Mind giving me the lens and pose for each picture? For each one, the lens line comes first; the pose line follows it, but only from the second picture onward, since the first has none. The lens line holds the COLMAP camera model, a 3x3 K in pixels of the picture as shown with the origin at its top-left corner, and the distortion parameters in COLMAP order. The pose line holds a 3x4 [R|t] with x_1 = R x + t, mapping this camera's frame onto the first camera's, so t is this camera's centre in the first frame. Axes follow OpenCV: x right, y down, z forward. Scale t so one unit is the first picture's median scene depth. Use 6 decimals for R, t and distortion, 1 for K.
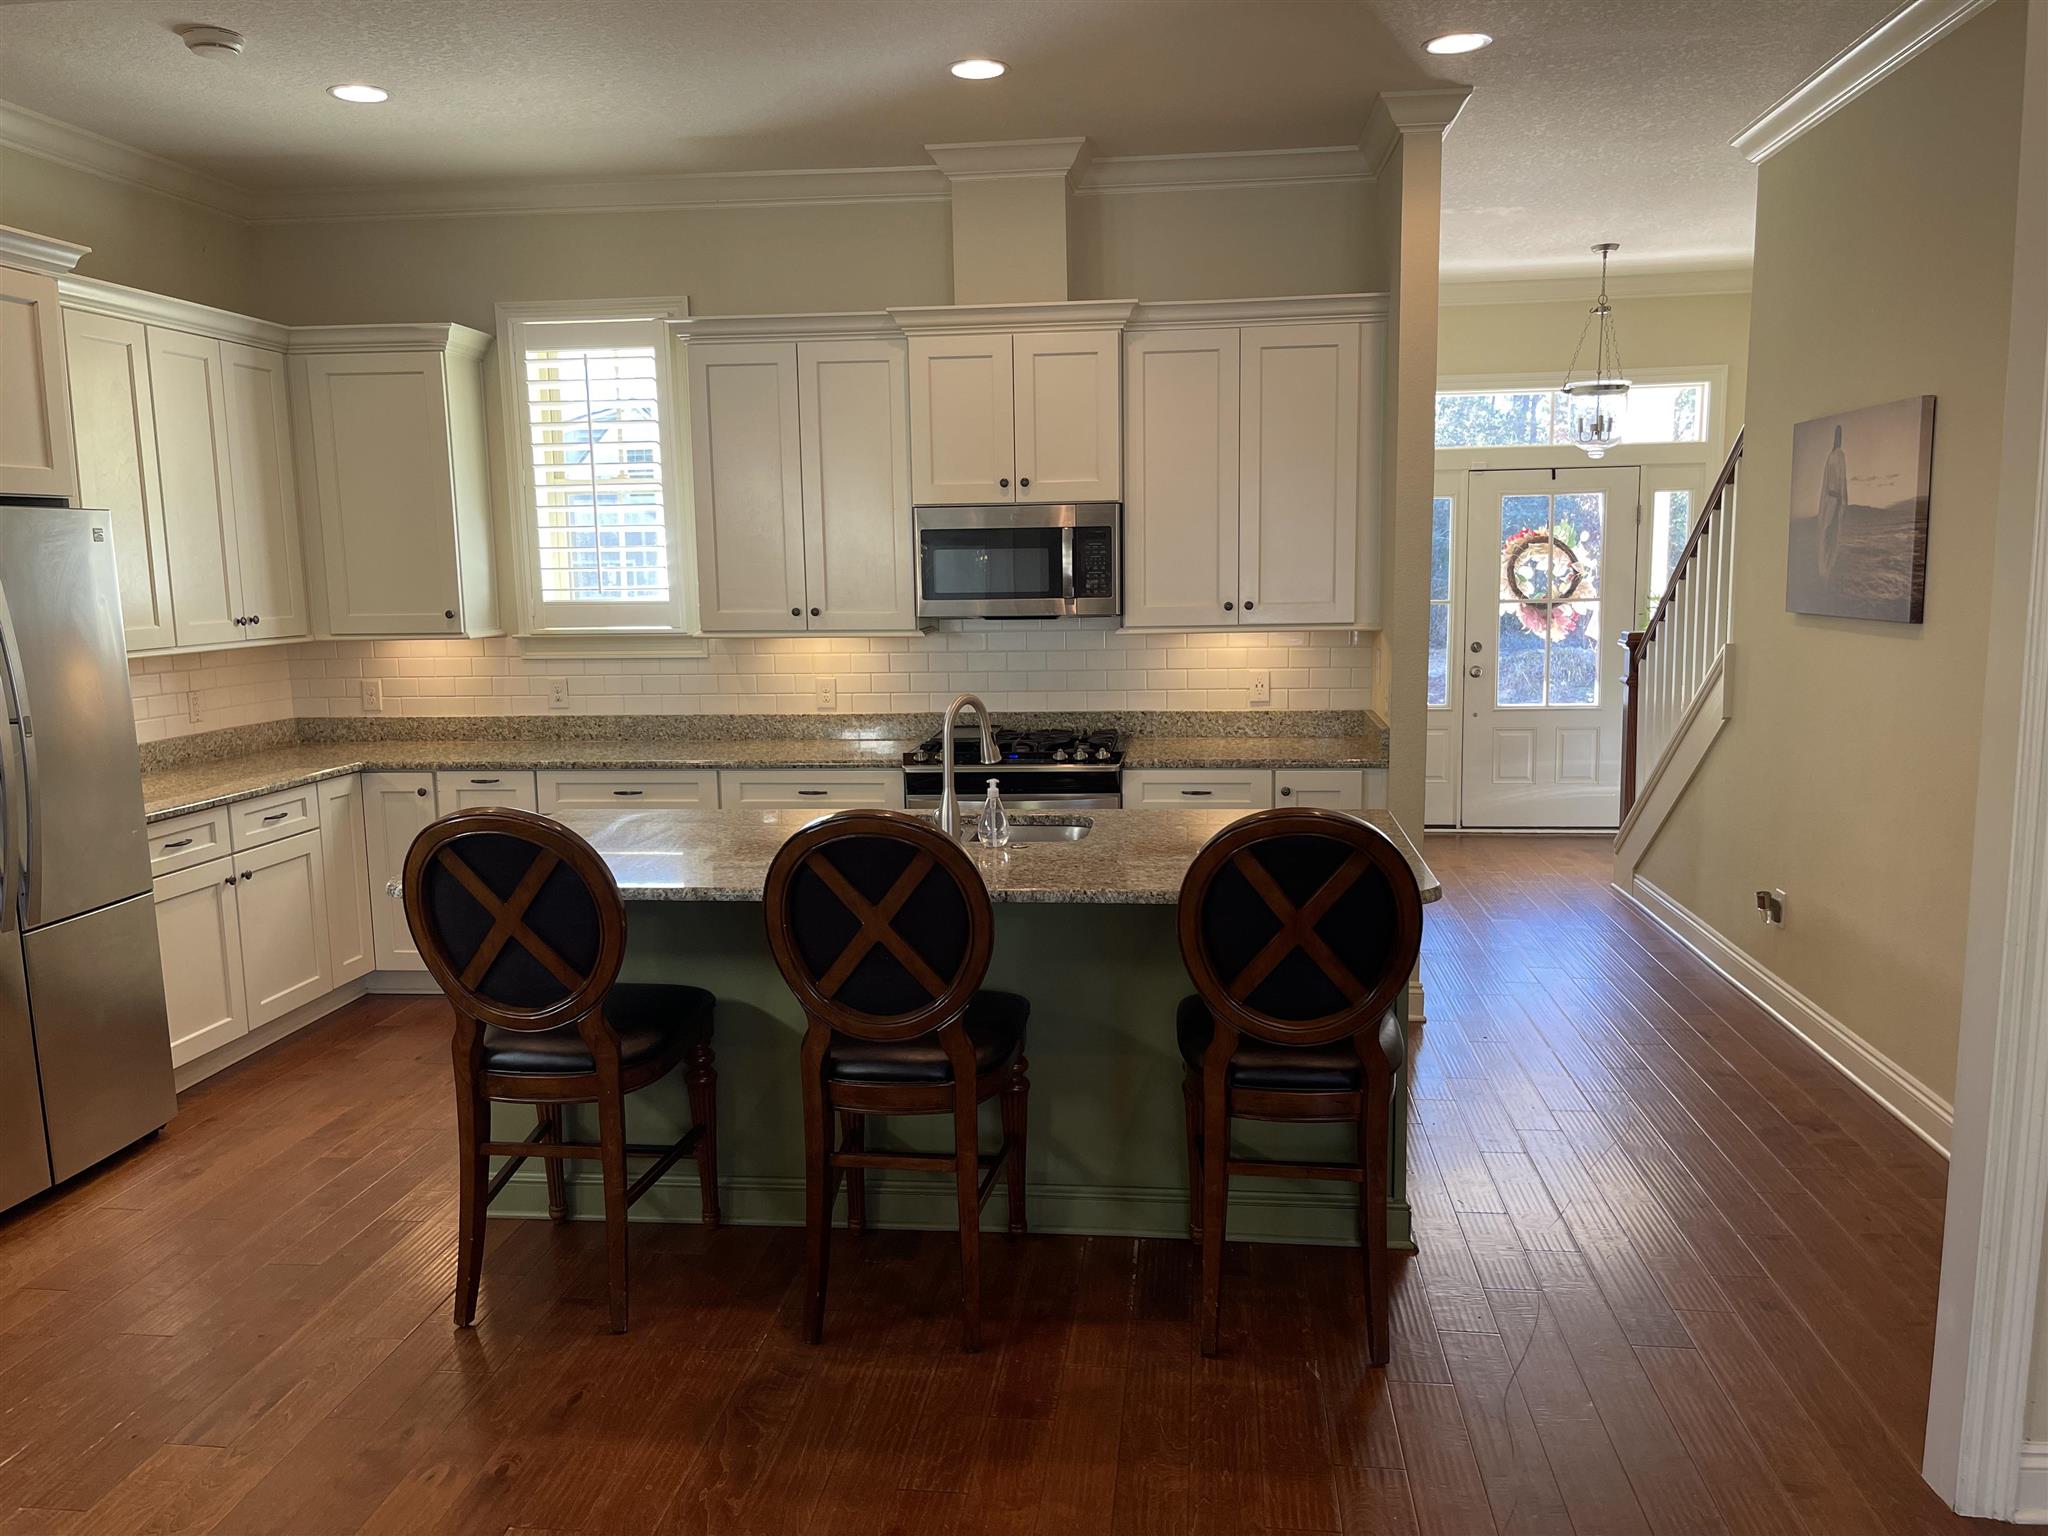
lens RADIAL K [[1563.3, 0, 1030.4], [0, 1563.3, 780.2], [0, 0, 1]] dist [0.021240, -0.006537]
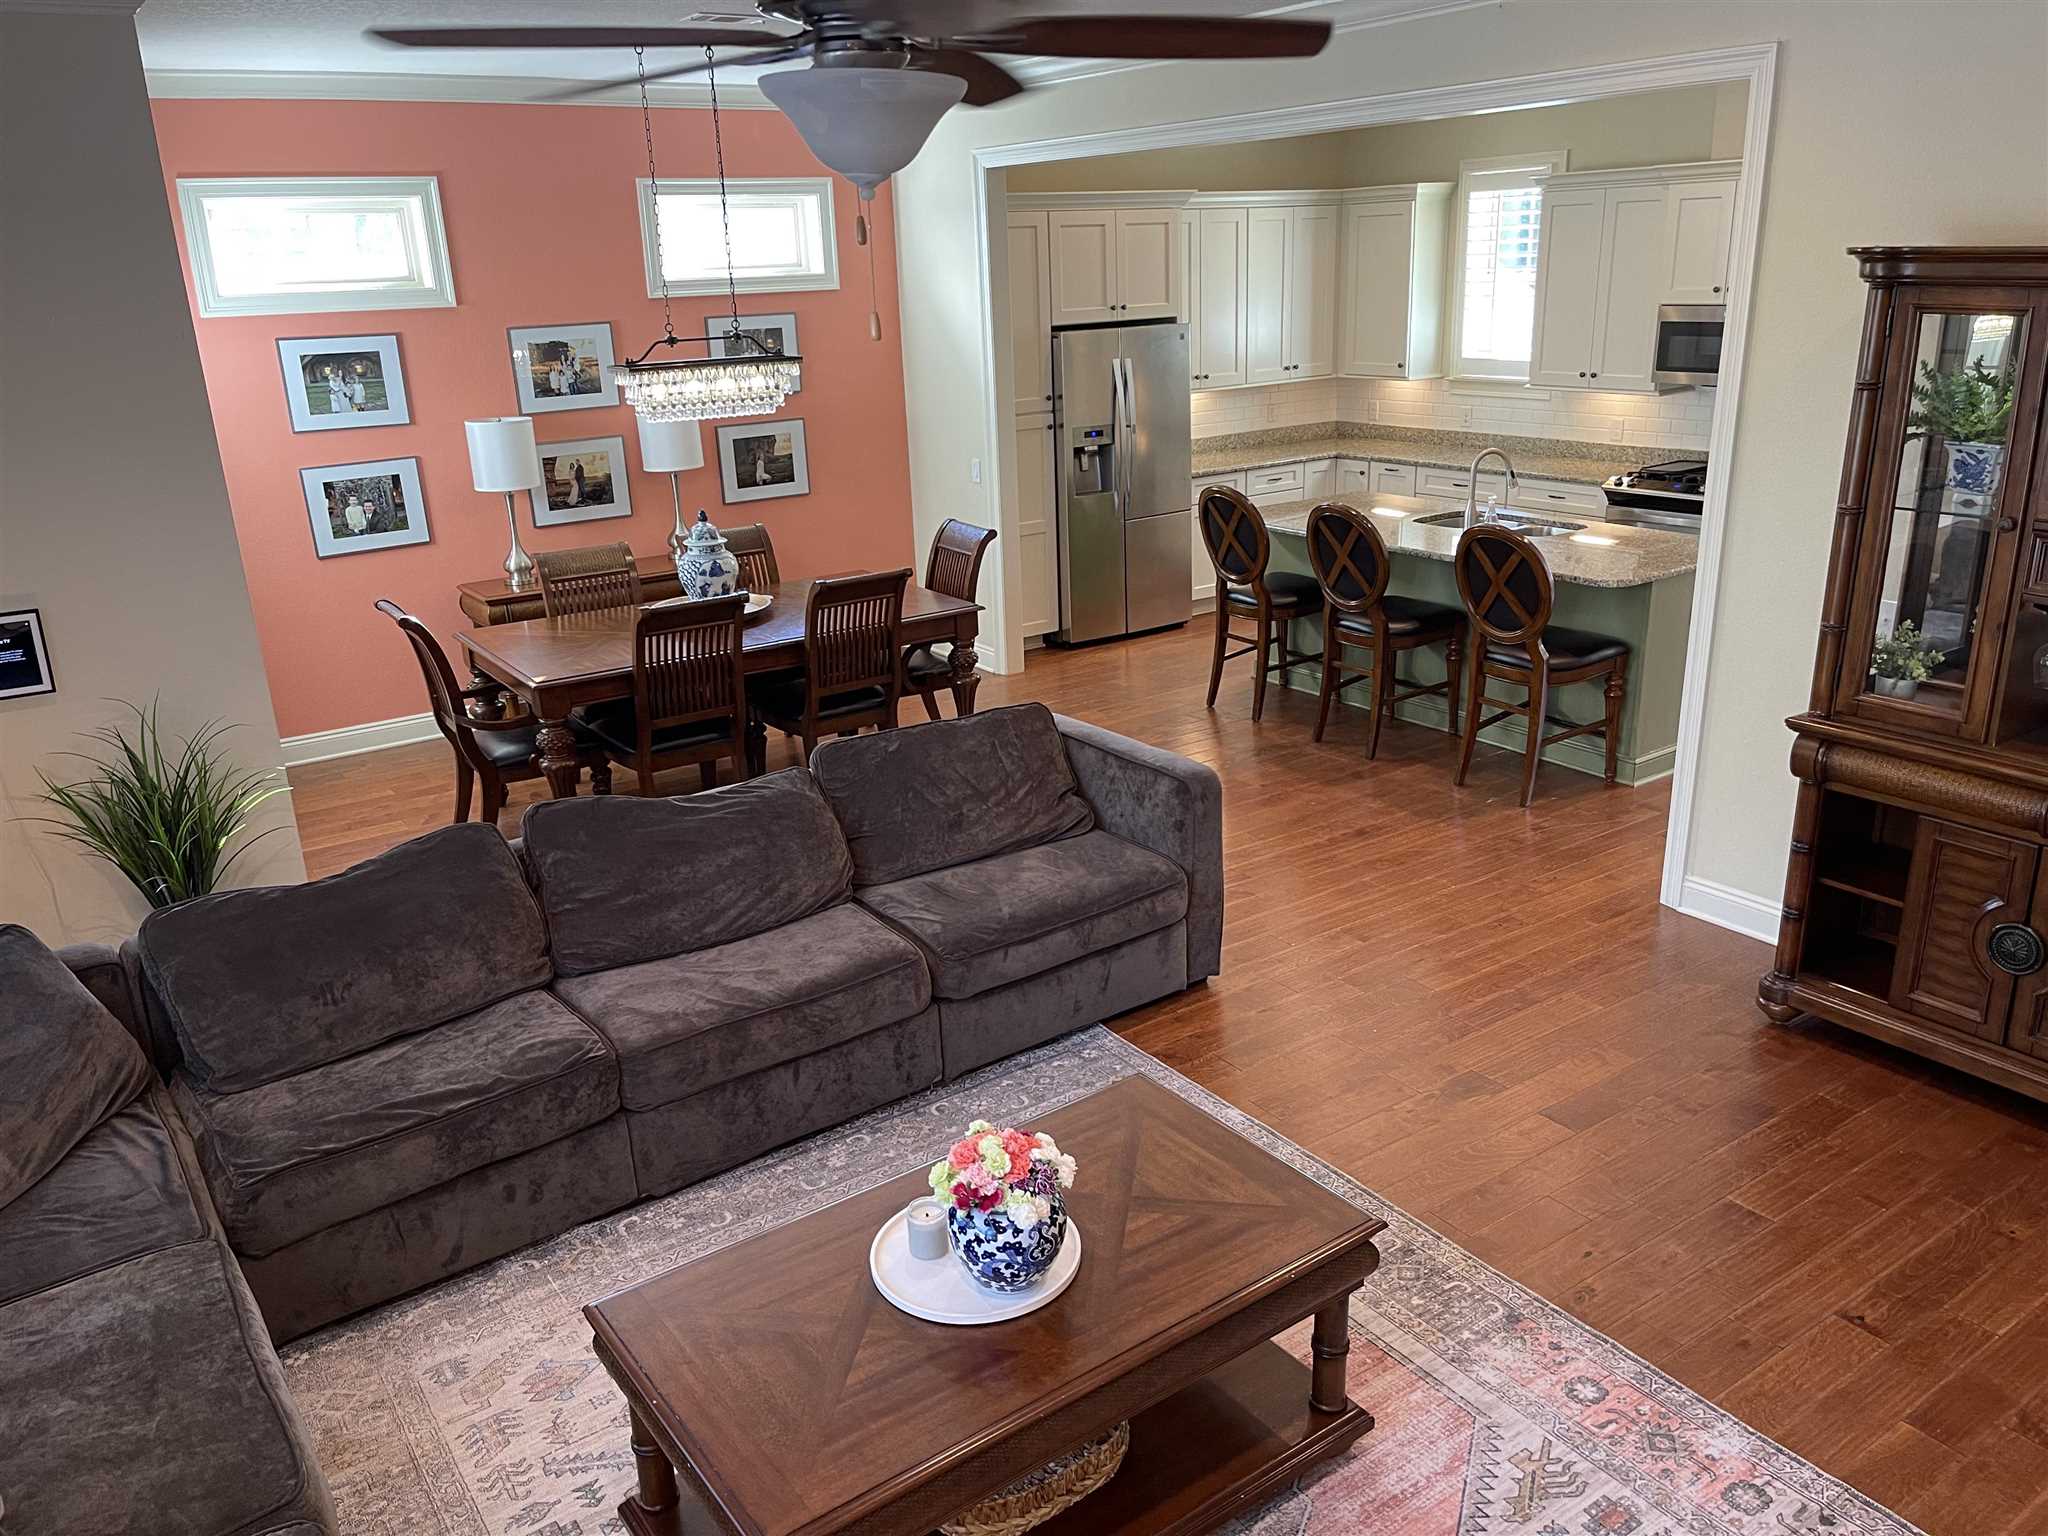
lens RADIAL K [[1563.3, 0, 1024.8], [0, 1563.3, 770.6], [0, 0, 1]] dist [0.021240, -0.006537]
pose [[0.652495, 0.230215, -0.721977, 0.699124], [-0.077382, 0.967998, 0.238729, -0.058655], [0.753832, -0.099902, 0.649428, -0.441589]]
